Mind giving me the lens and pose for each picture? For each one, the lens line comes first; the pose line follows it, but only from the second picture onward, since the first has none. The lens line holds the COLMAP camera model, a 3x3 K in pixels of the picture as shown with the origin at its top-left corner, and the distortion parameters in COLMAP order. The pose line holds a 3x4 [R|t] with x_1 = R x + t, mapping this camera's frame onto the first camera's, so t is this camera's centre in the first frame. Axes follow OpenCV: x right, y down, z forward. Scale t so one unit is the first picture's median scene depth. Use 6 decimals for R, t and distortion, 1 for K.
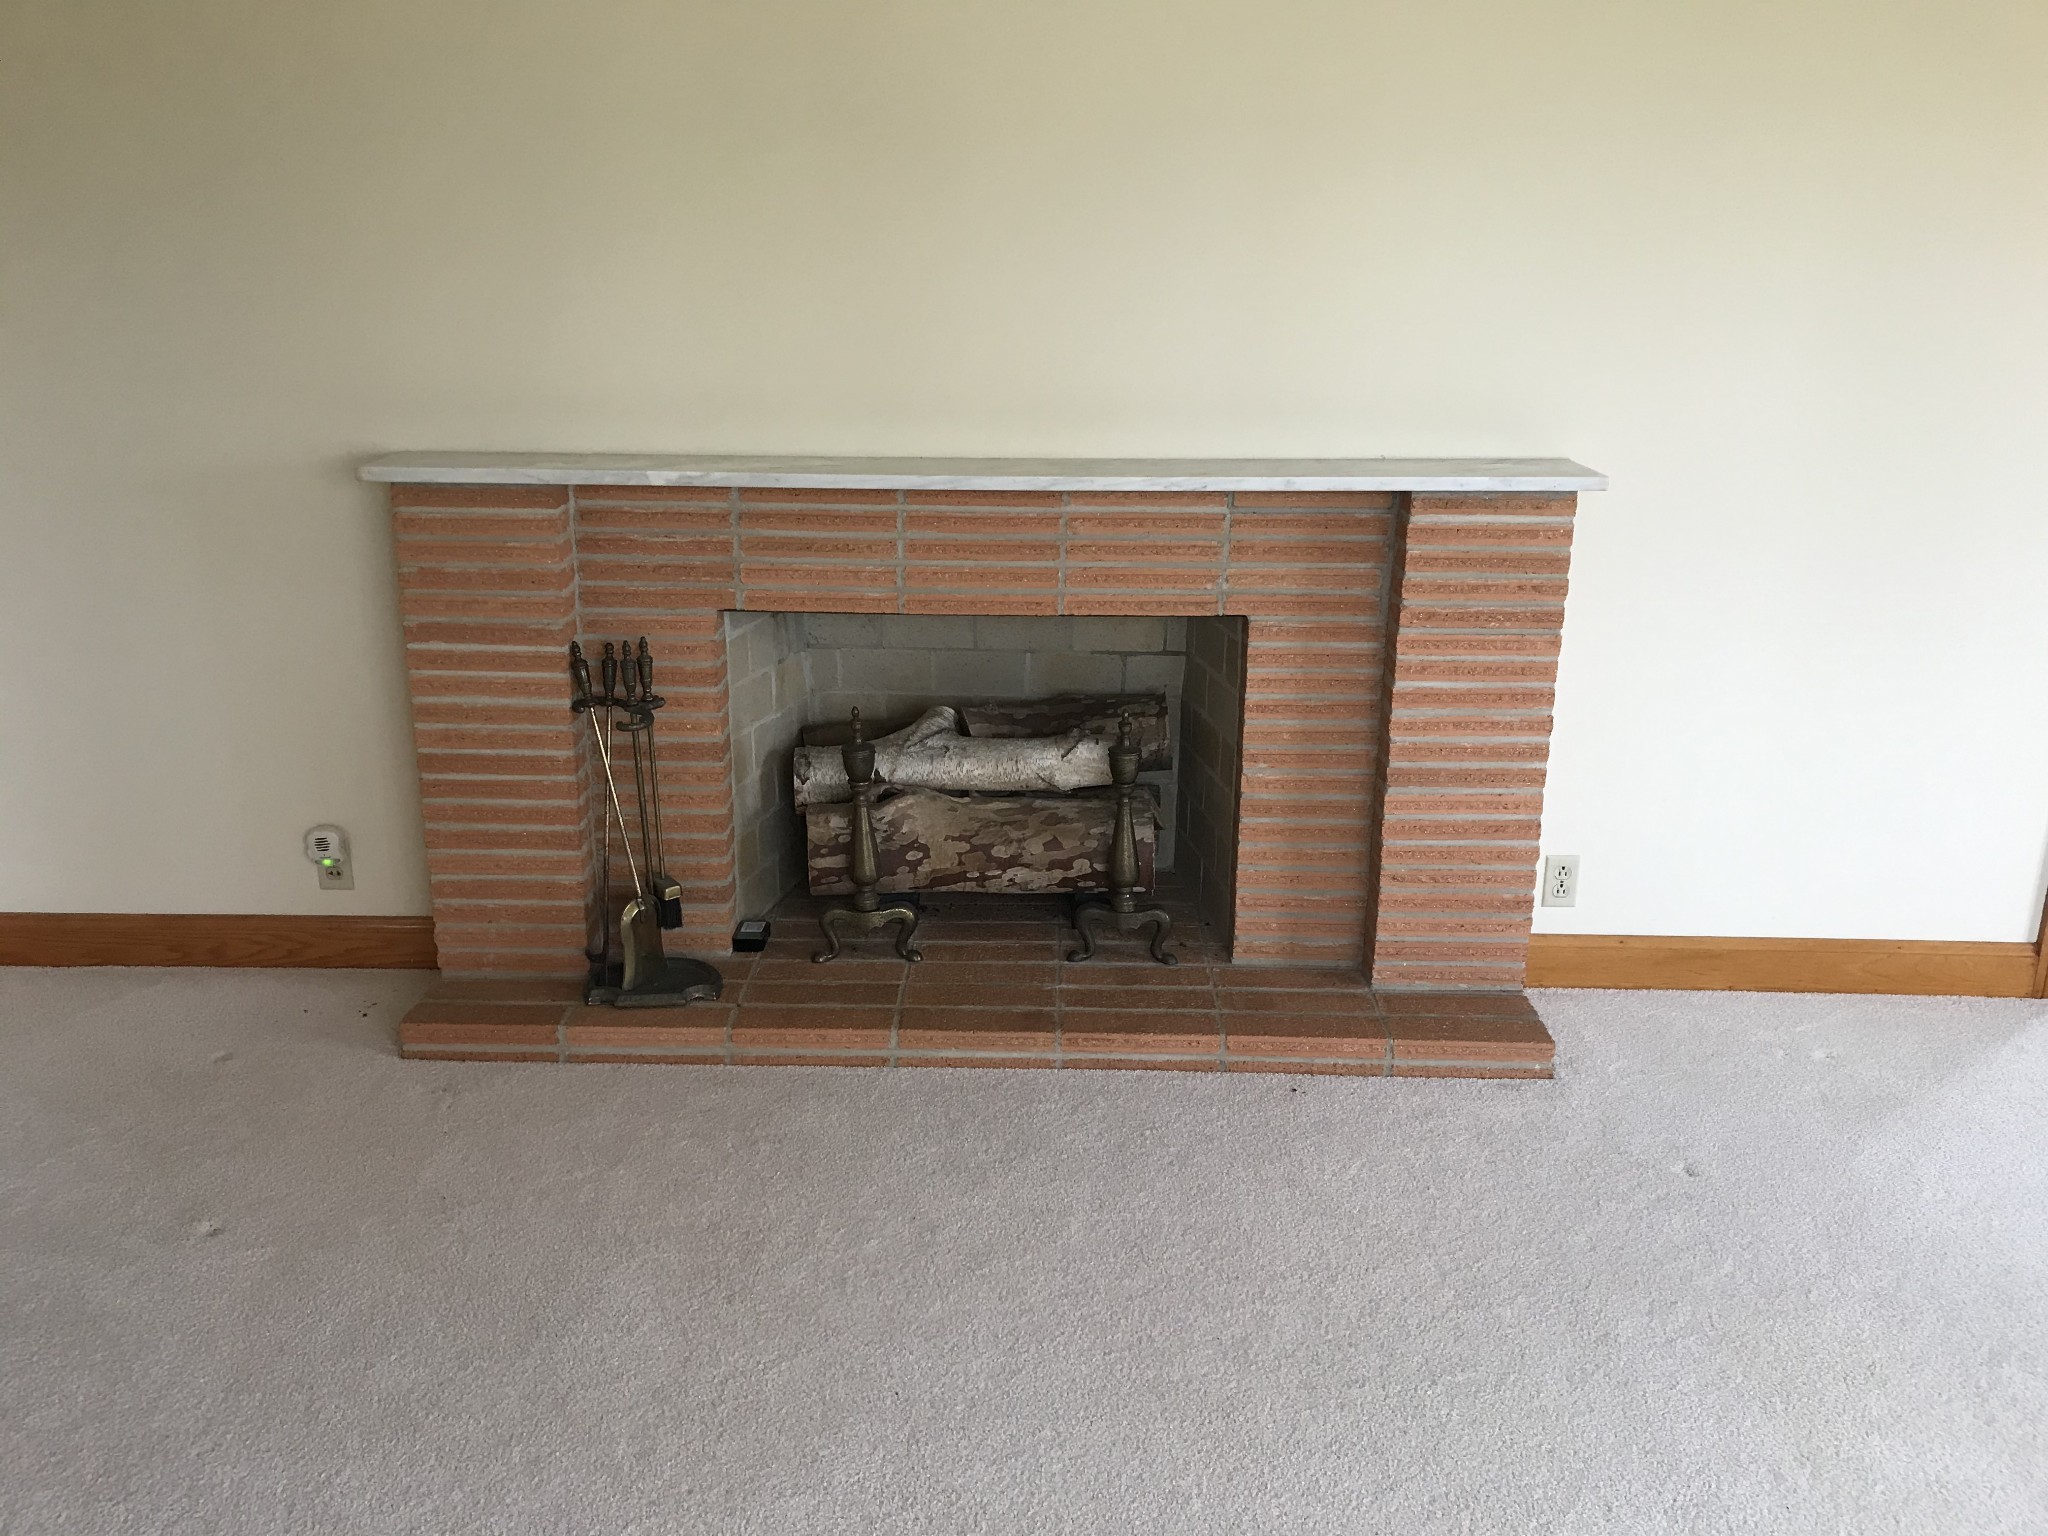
lens RADIAL K [[1658.2, 0, 1032.5], [0, 1658.2, 760.2], [0, 0, 1]] dist [0.011822, -0.021117]
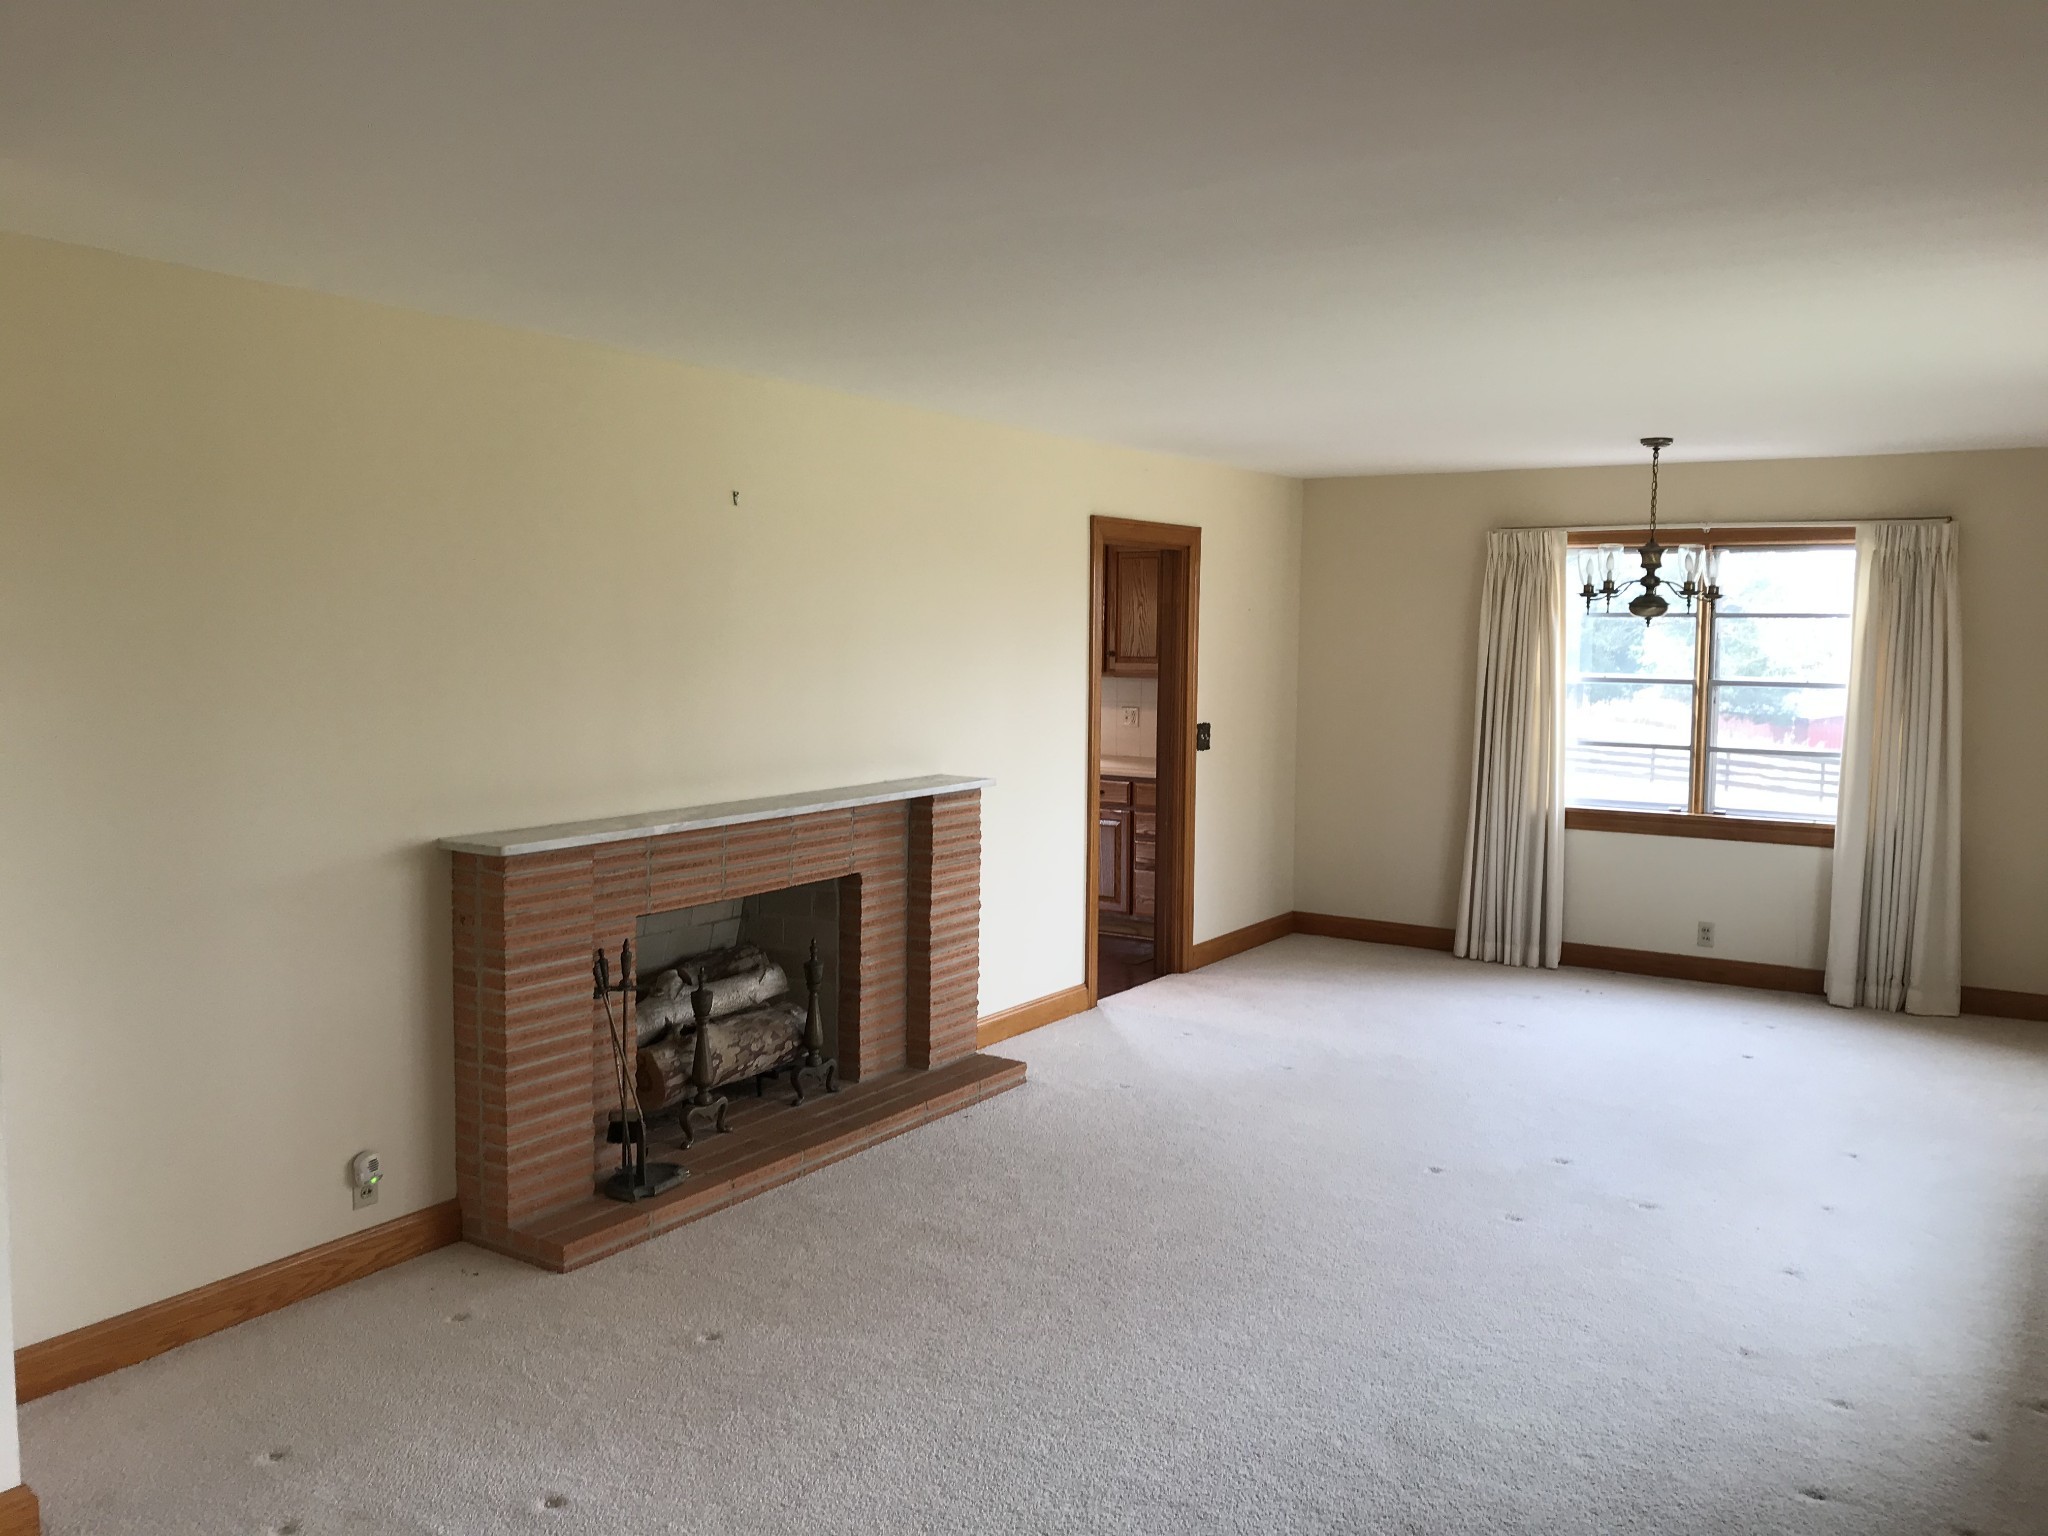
lens RADIAL K [[1658.2, 0, 1037.1], [0, 1658.2, 732.1], [0, 0, 1]] dist [0.011822, -0.021117]
pose [[0.528699, -0.060902, 0.846622, -1.276654], [0.246543, 0.965440, -0.084512, -0.036176], [-0.812216, 0.253410, 0.525442, -0.128965]]
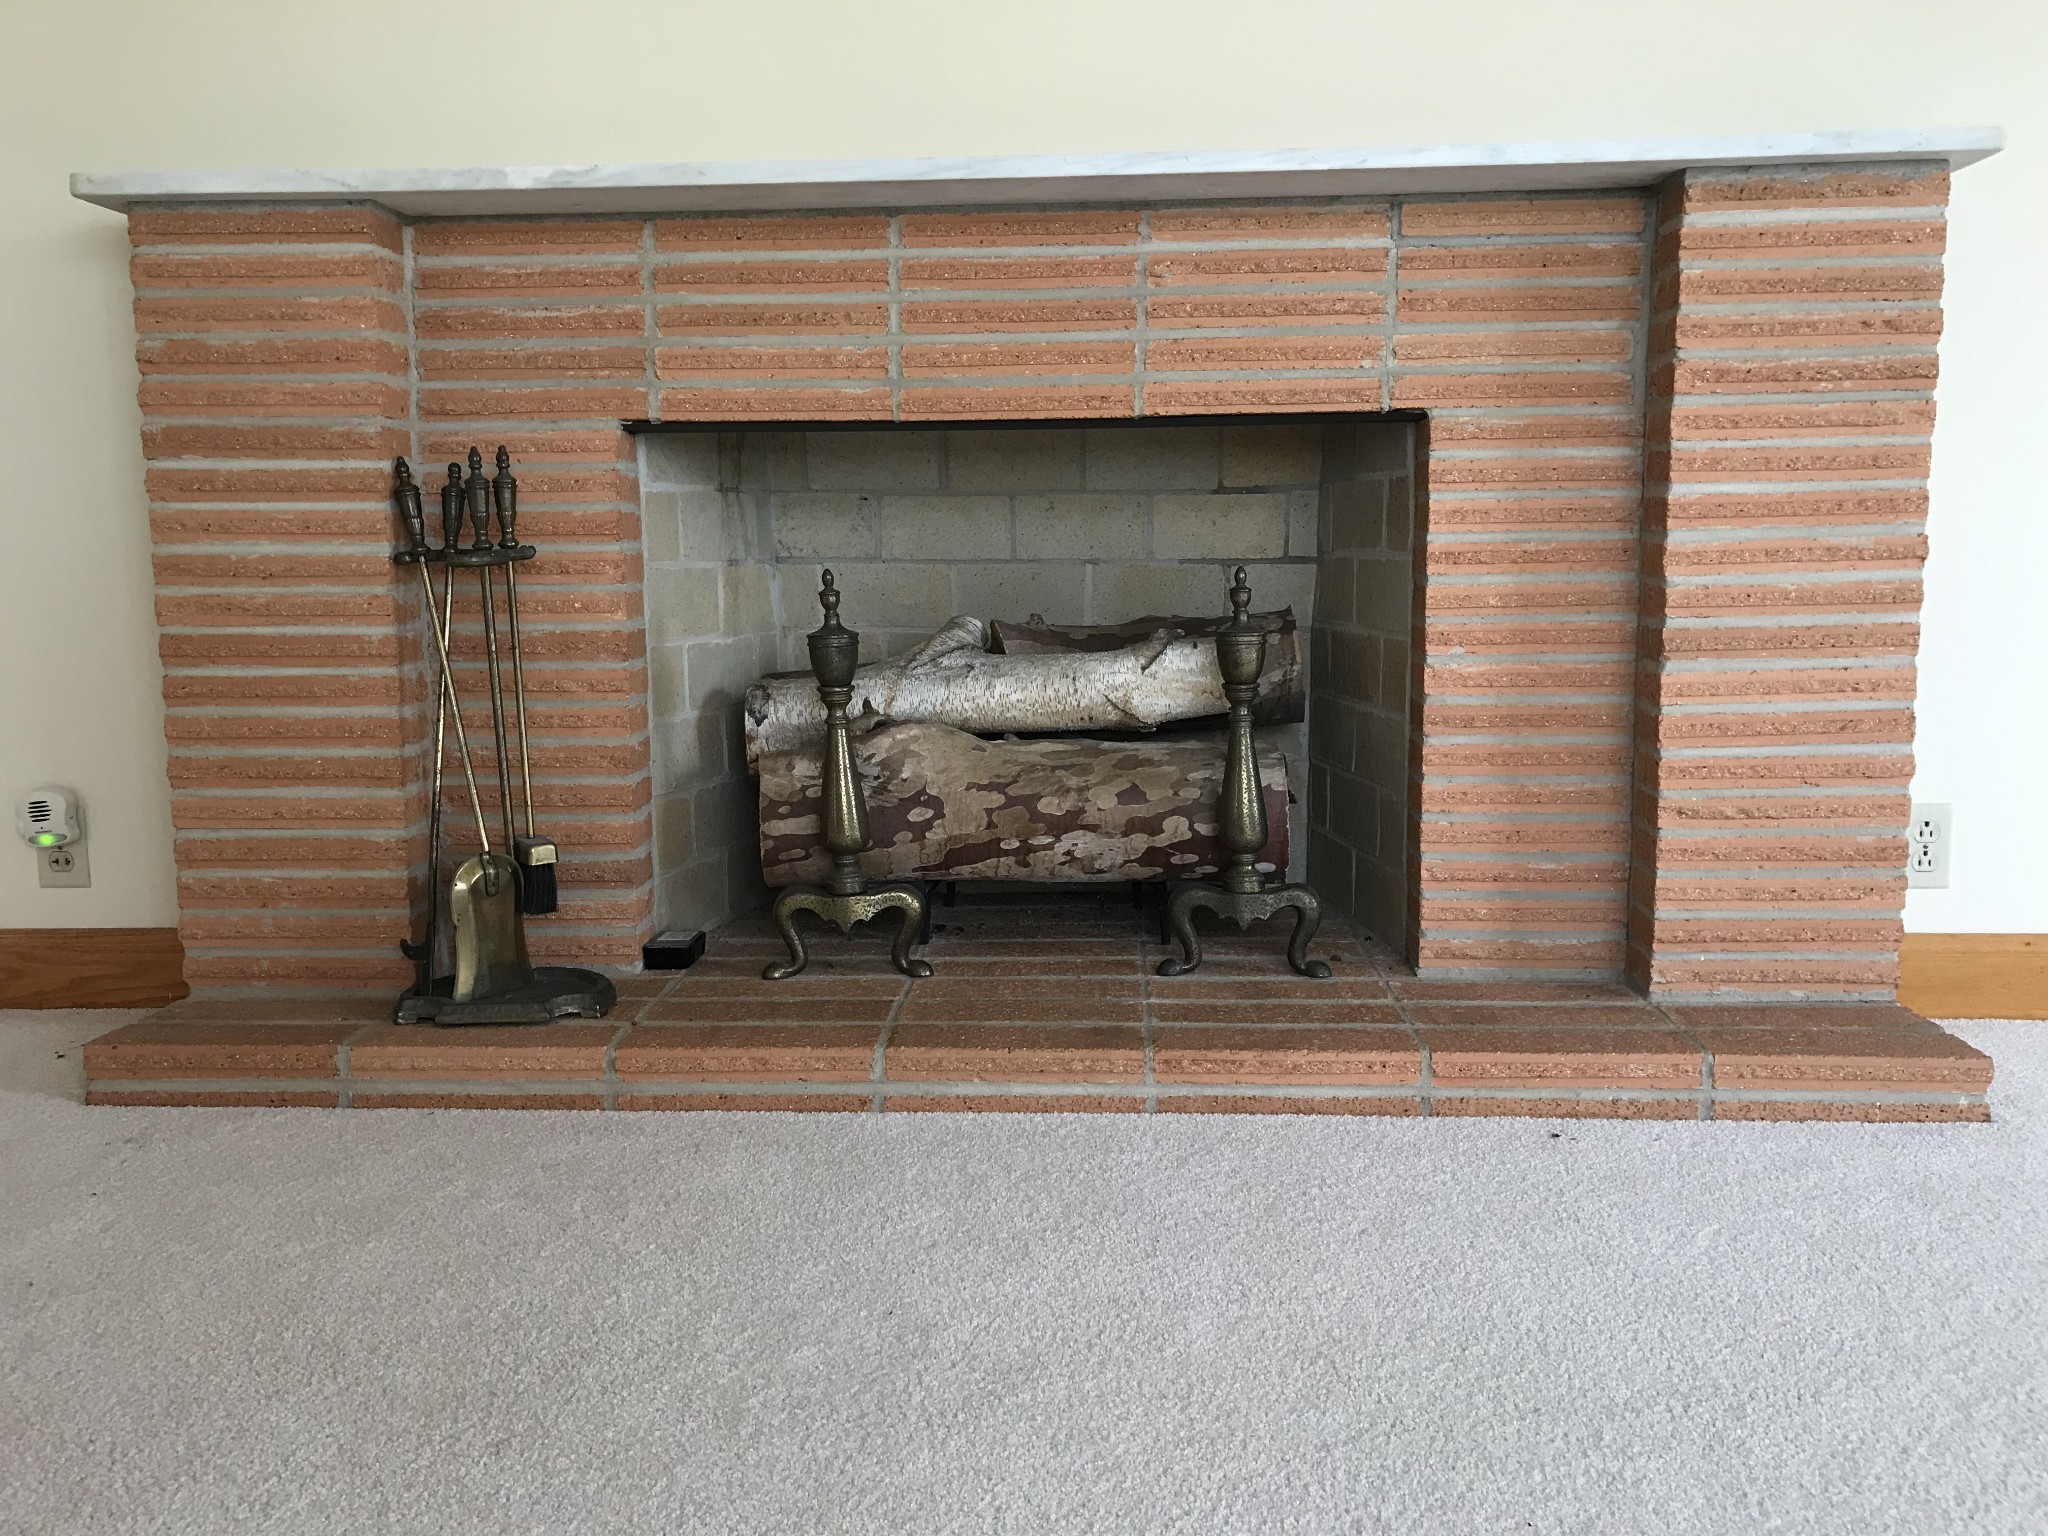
lens RADIAL K [[1658.2, 0, 1026.5], [0, 1658.2, 773.0], [0, 0, 1]] dist [0.011822, -0.021117]
pose [[0.999199, -0.014667, -0.037242, -0.005050], [0.008095, 0.985264, -0.170850, 0.164803], [0.039199, 0.170411, 0.984593, 0.378496]]
